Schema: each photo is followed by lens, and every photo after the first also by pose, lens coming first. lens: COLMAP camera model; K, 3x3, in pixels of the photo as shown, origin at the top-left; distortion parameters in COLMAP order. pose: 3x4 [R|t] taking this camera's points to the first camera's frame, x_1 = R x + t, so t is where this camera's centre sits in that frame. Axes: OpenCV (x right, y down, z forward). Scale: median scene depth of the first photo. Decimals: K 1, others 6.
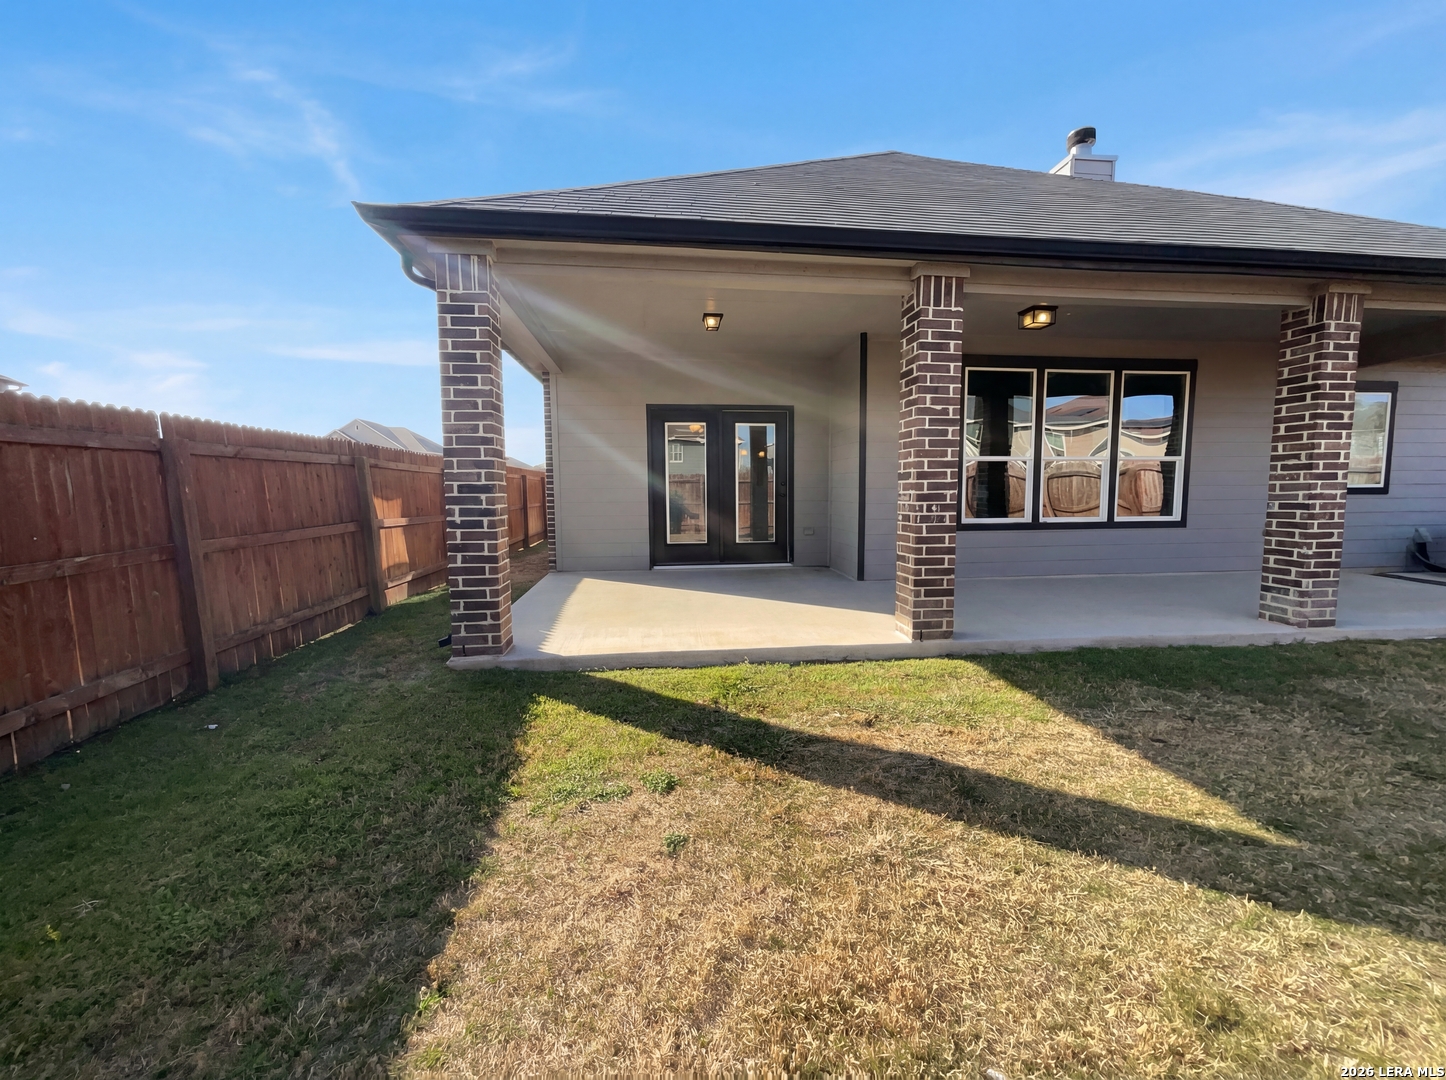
lens RADIAL K [[576.2, 0, 725.7], [0, 576.2, 541.7], [0, 0, 1]] dist [0.006979, 0.000399]
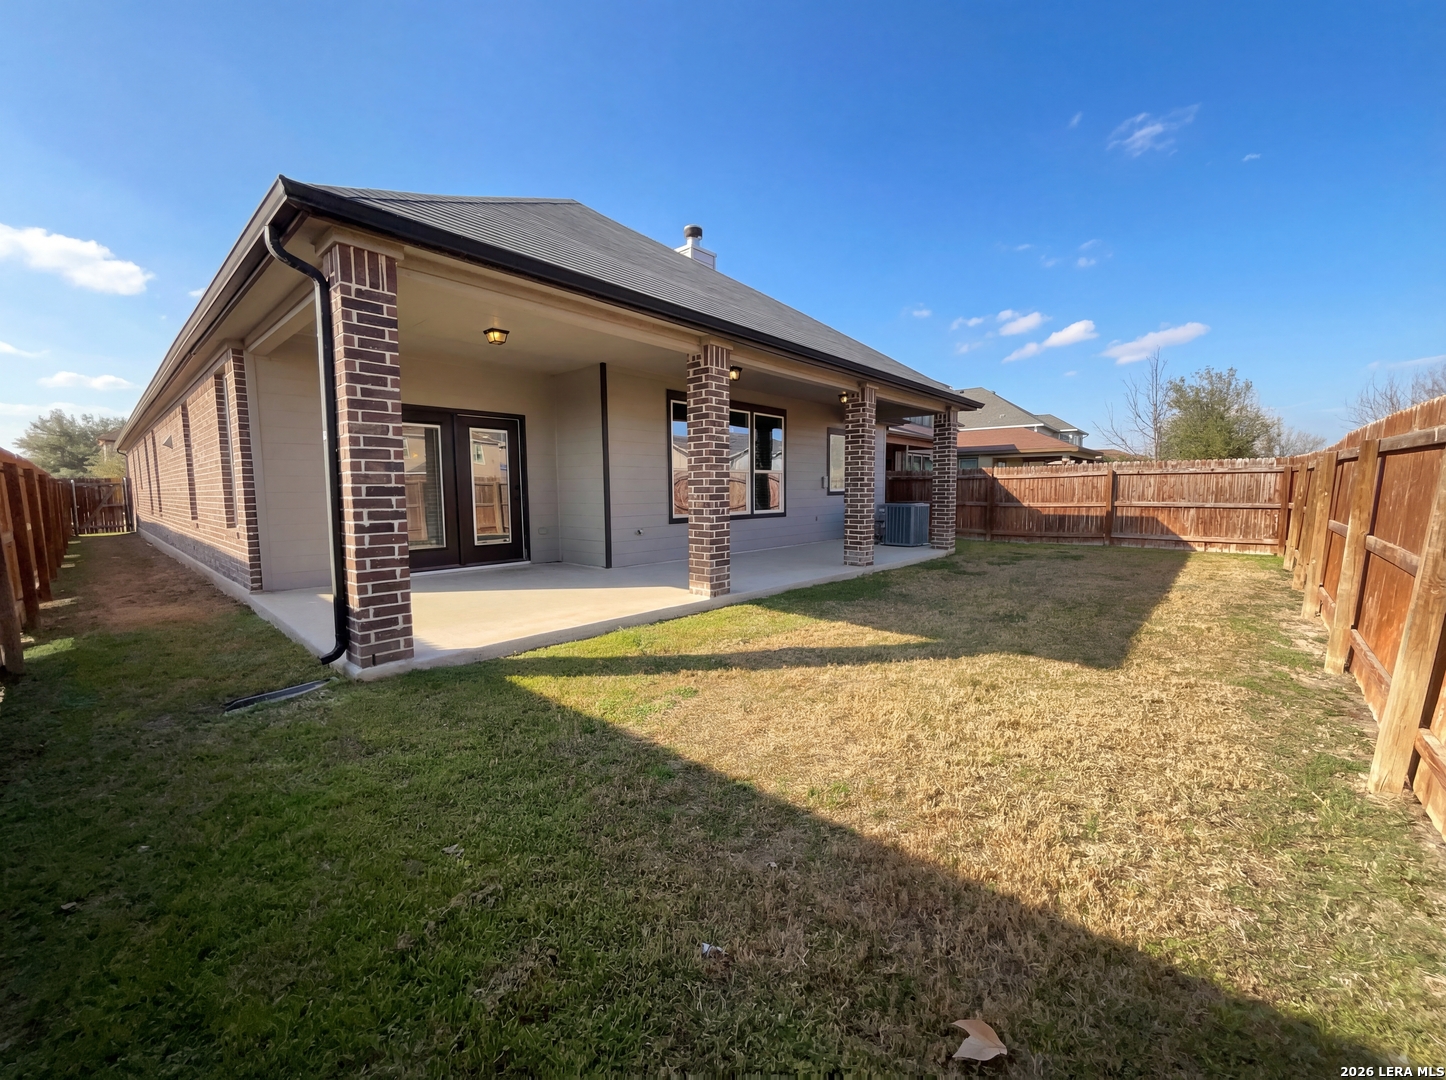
lens RADIAL K [[576.2, 0, 713.5], [0, 576.2, 548.8], [0, 0, 1]] dist [0.006979, 0.000399]
pose [[0.762642, -0.064966, 0.643550, -0.611472], [0.062102, 0.997701, 0.027123, 0.013013], [-0.643833, 0.019281, 0.764923, -0.102905]]
